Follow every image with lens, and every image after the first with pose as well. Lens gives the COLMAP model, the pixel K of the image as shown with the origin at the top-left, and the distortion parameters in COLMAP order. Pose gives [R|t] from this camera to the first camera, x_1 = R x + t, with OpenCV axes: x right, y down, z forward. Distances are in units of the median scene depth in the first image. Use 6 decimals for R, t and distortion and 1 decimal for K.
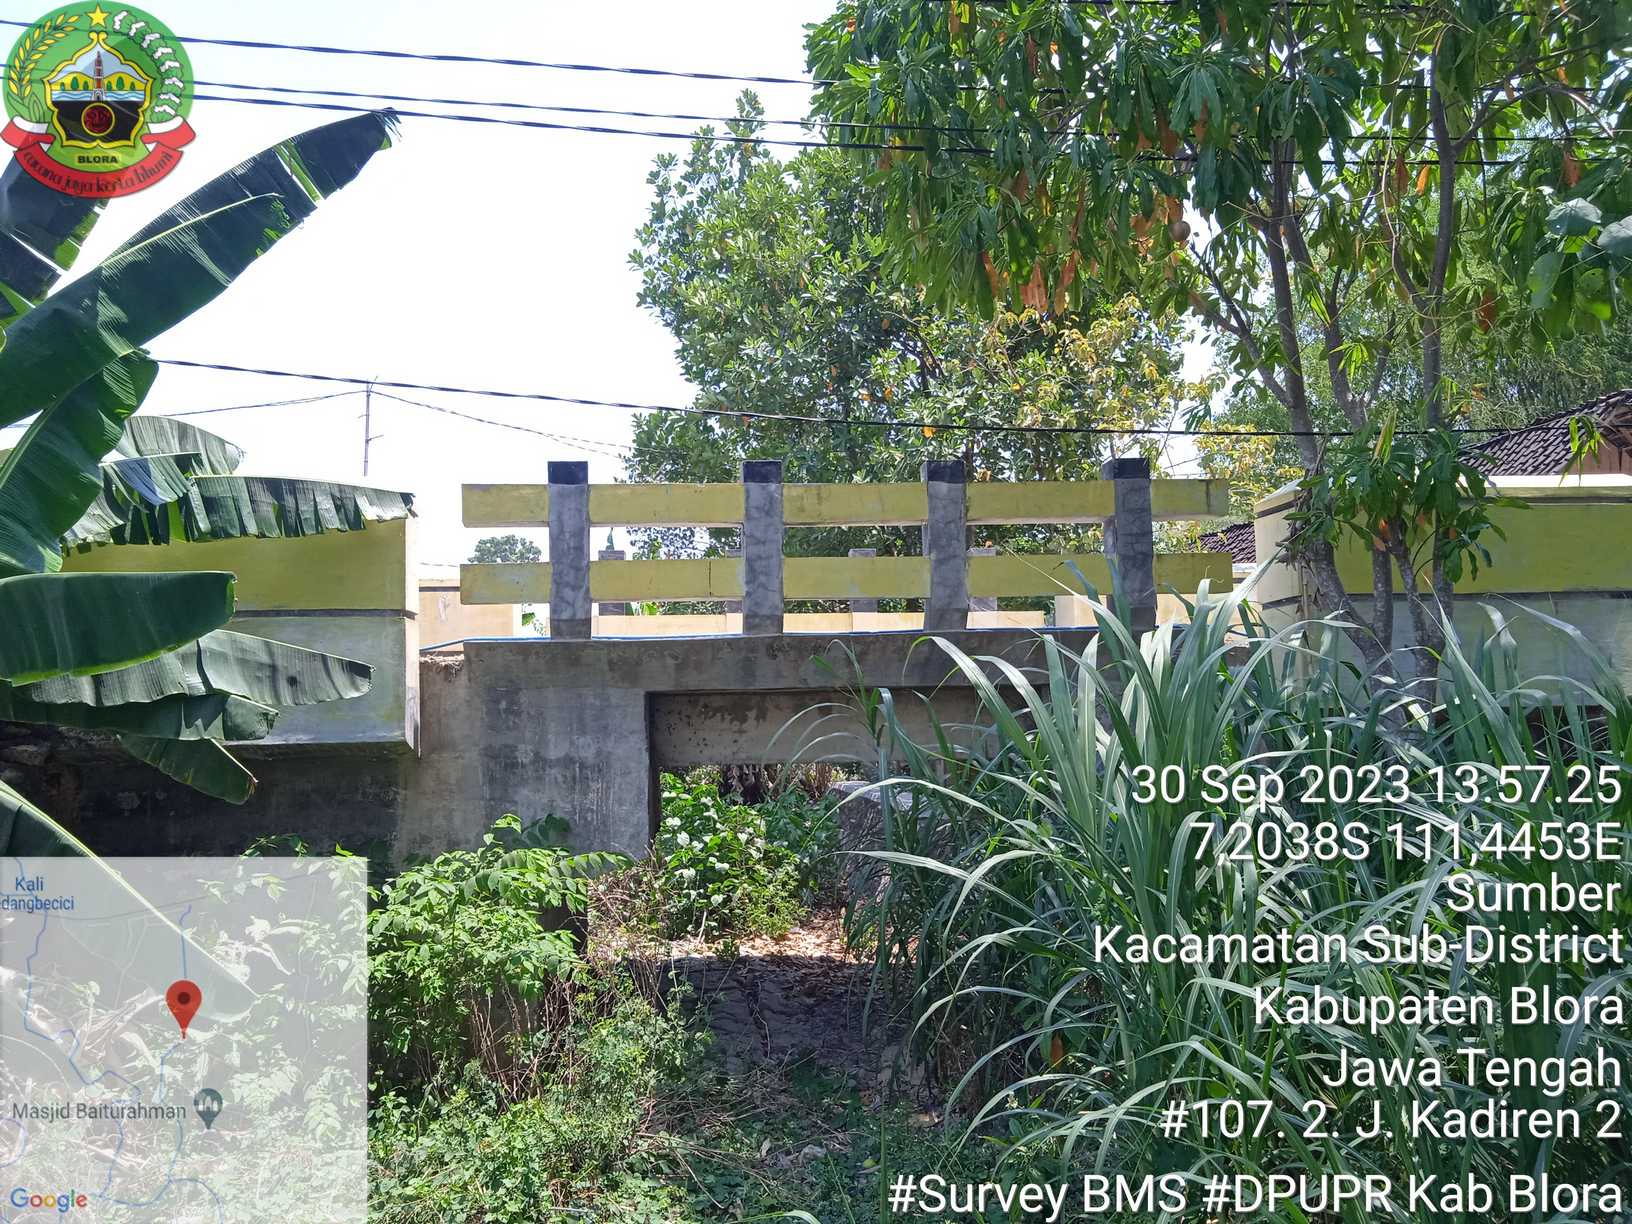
lens RADIAL K [[1318.7, 0, 816.0], [0, 1318.7, 612.0], [0, 0, 1]] dist [0.006061, 0.006489]
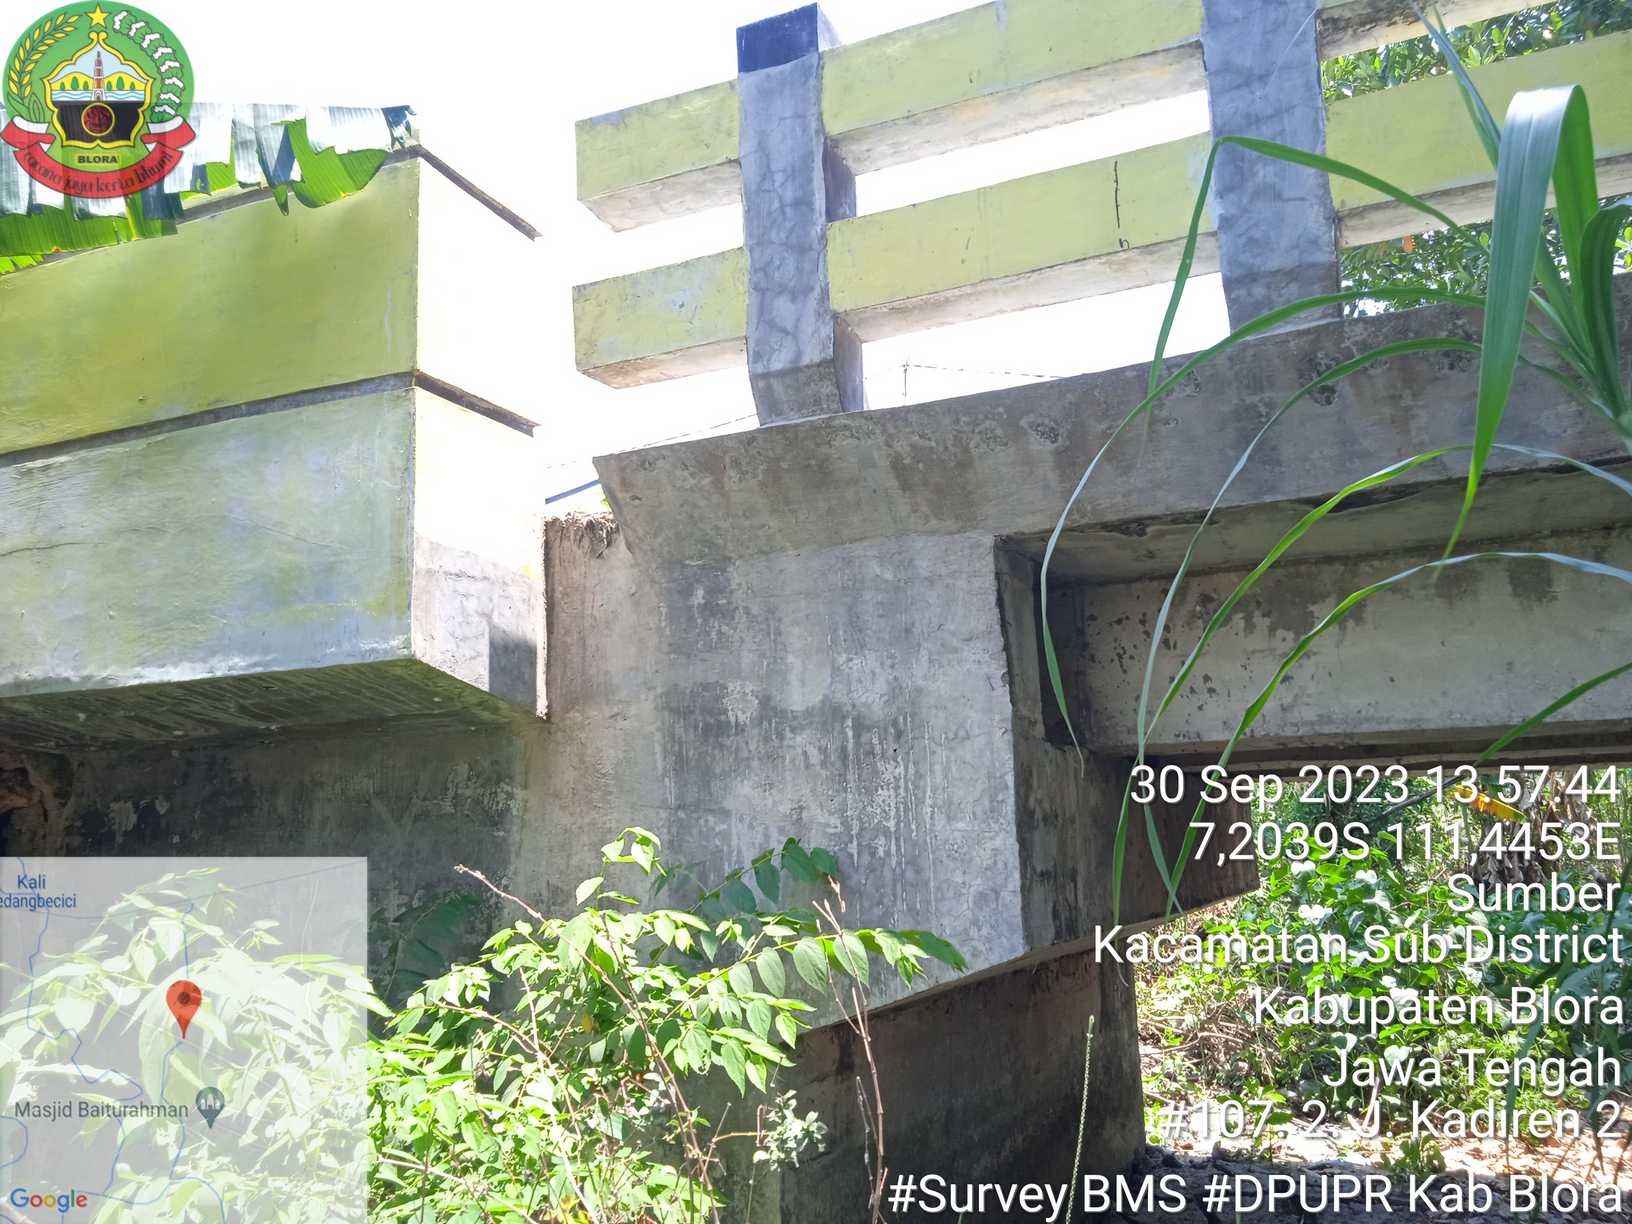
lens RADIAL K [[1406.1, 0, 817.3], [0, 1406.1, 586.3], [0, 0, 1]] dist [0.051370, -0.006268]
pose [[0.873572, -0.090287, -0.478246, 0.029522], [0.050549, 0.994160, -0.095350, 0.115232], [0.484062, 0.059120, 0.873034, 0.600345]]
